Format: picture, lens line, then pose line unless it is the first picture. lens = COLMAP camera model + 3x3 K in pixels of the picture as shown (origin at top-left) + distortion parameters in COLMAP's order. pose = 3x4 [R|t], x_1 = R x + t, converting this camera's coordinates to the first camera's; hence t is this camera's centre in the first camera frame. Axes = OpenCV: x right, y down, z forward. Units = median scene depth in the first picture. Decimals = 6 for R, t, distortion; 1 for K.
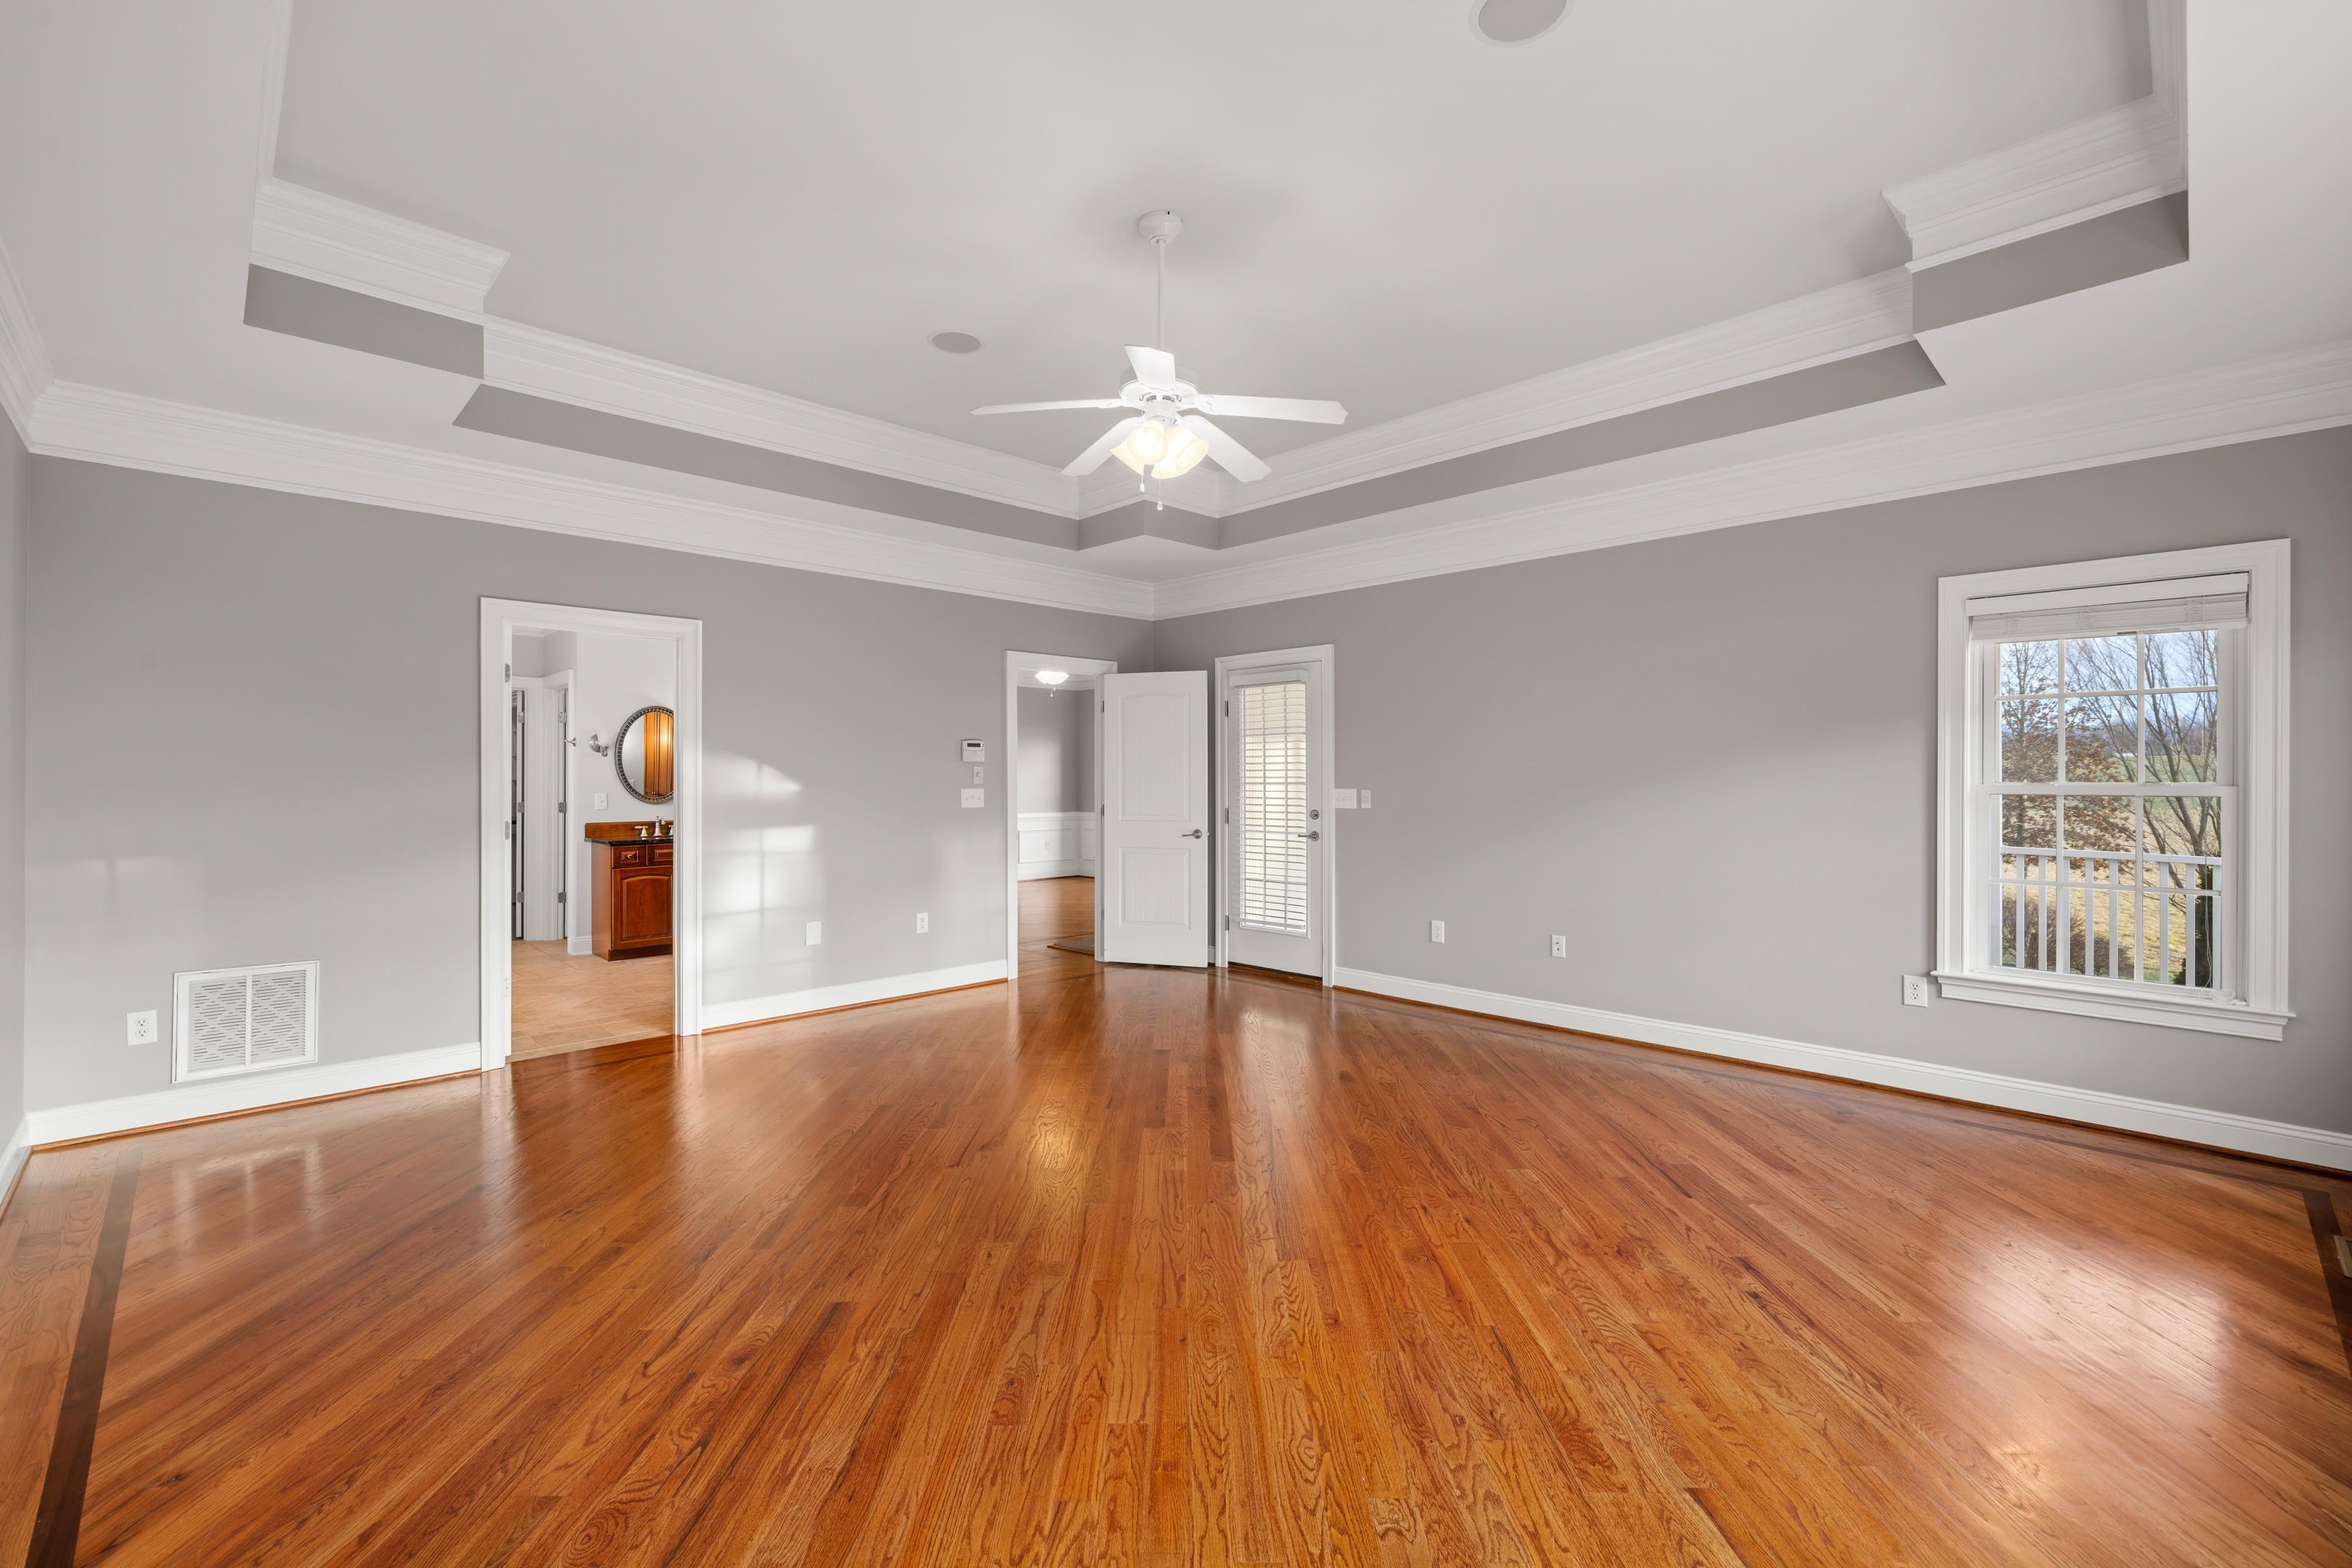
lens RADIAL K [[993.1, 0, 1170.1], [0, 993.1, 780.5], [0, 0, 1]] dist [0.002272, -0.000830]
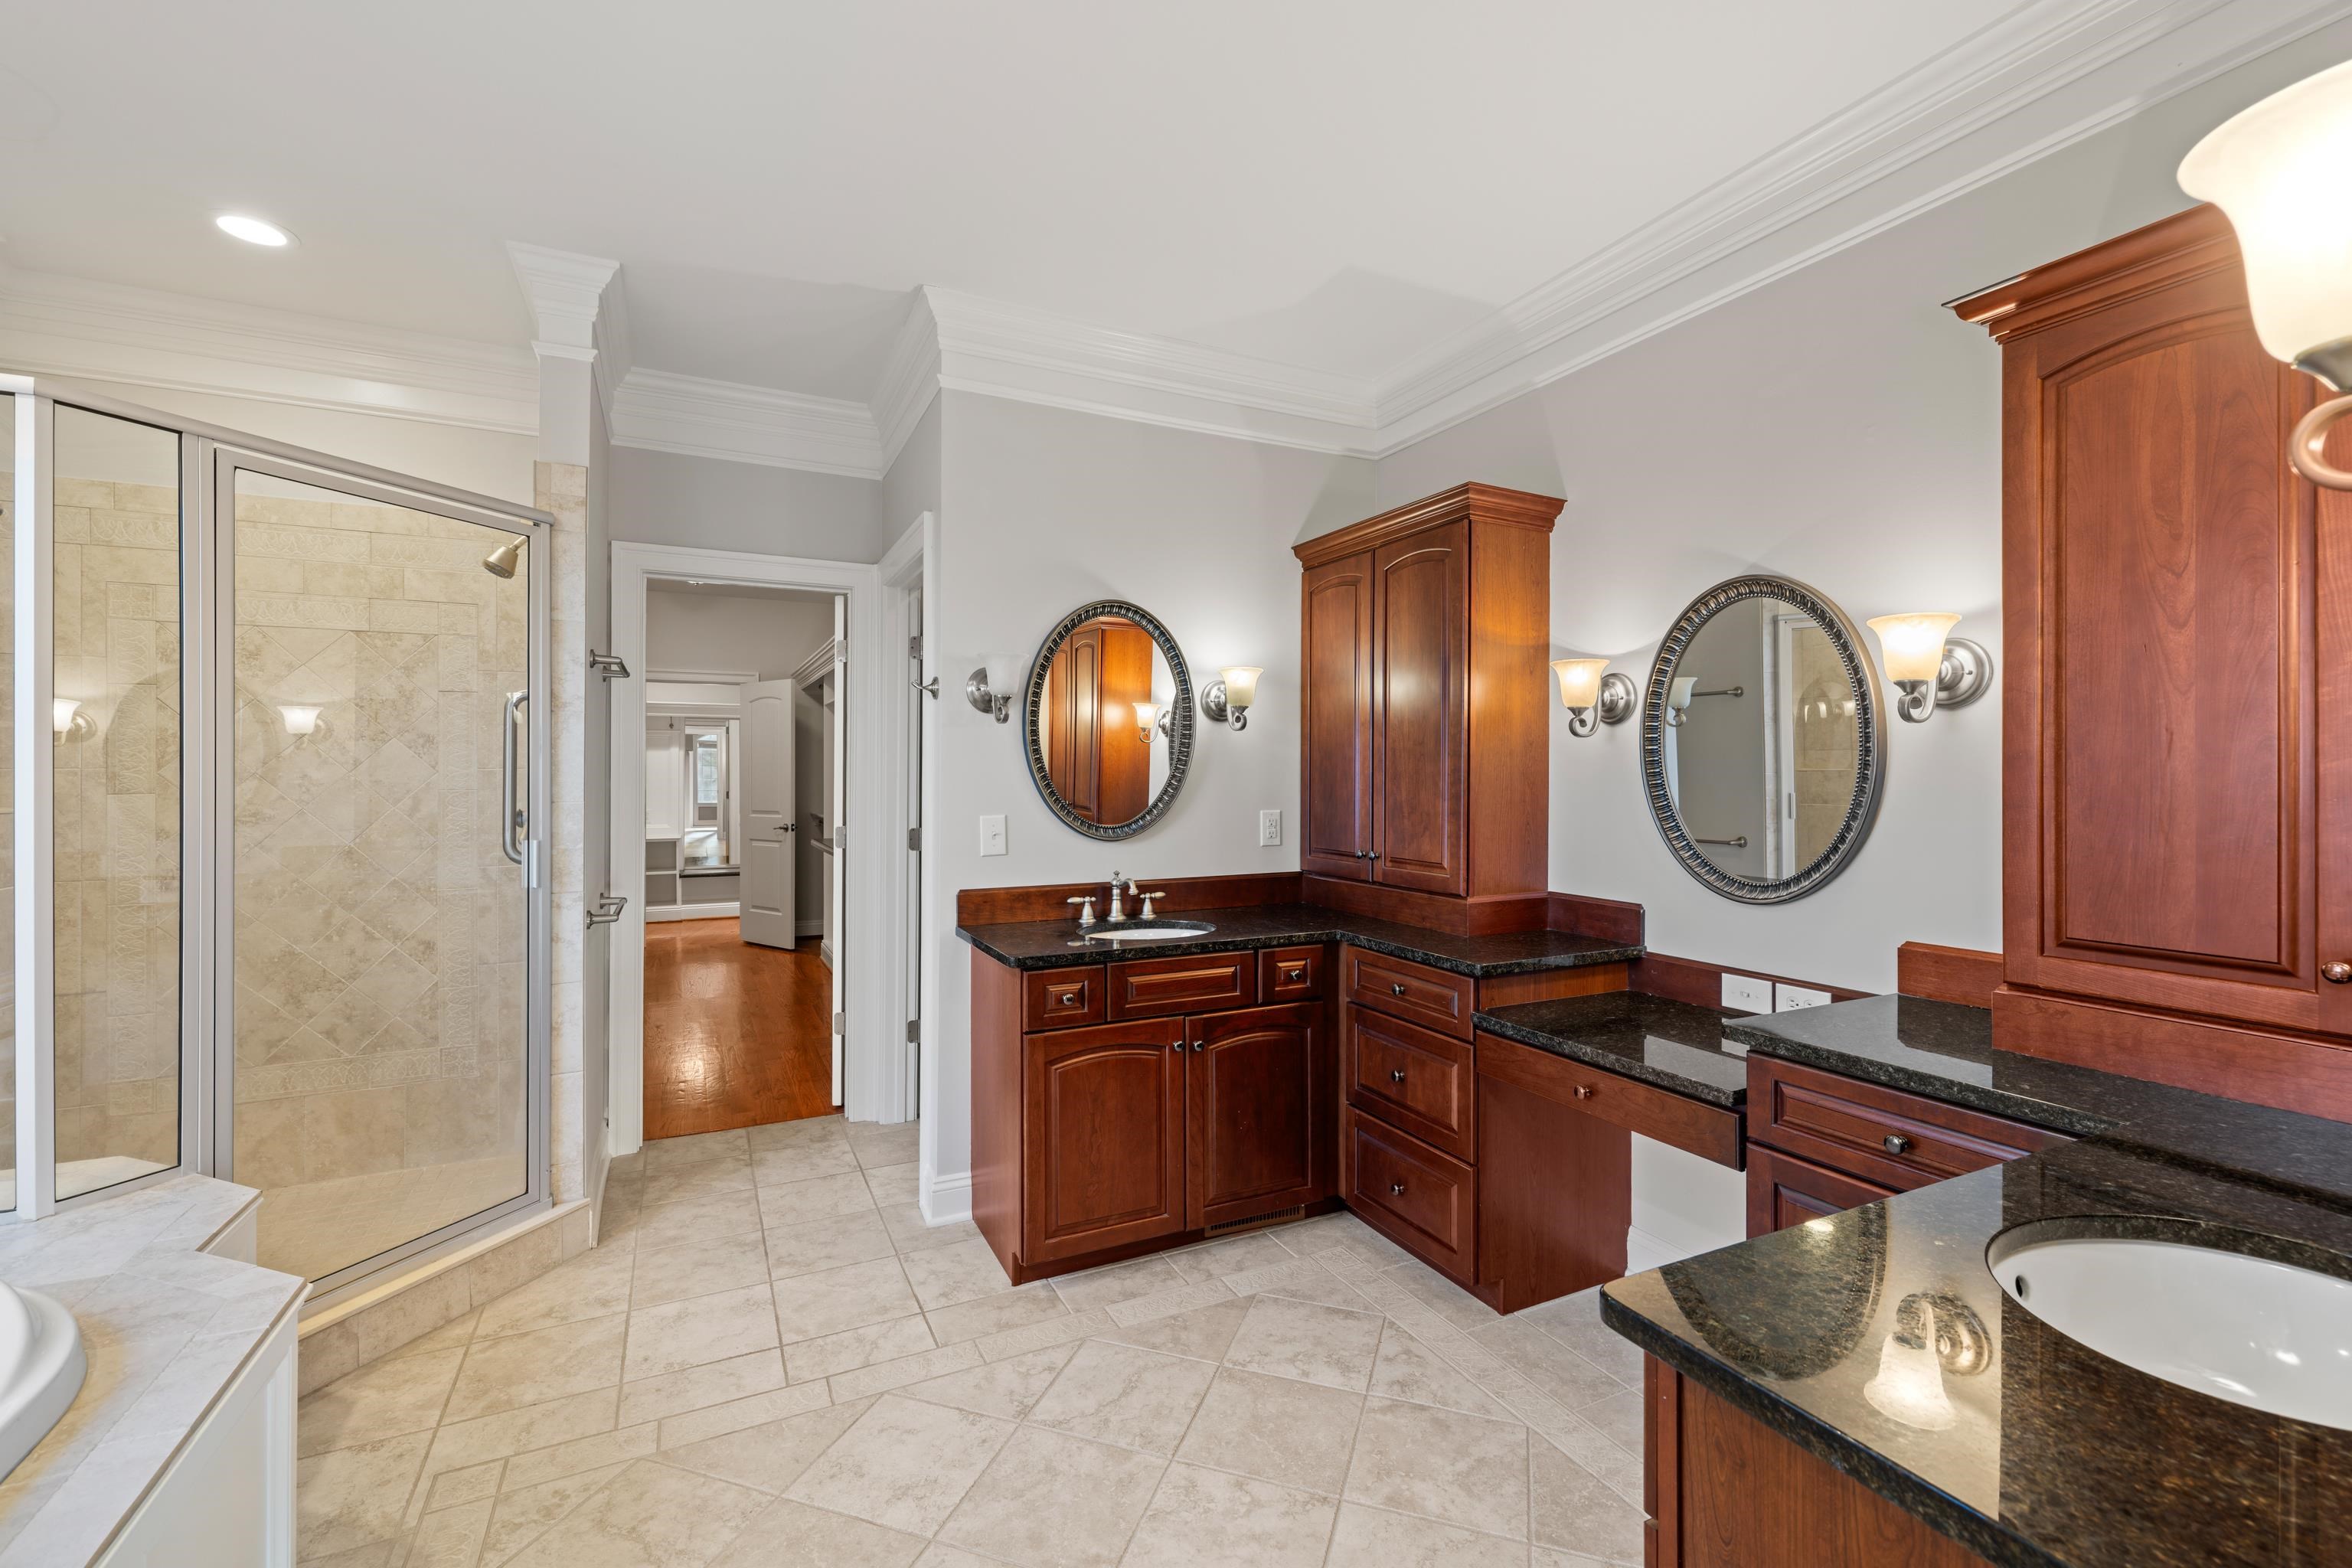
lens RADIAL K [[993.1, 0, 1170.1], [0, 993.1, 780.5], [0, 0, 1]] dist [0.002272, -0.000830]
pose [[0.946861, 0.002962, -0.321629, -0.376161], [-0.004110, 0.999987, -0.002890, 0.000181], [0.321617, 0.004058, 0.946861, 0.643397]]
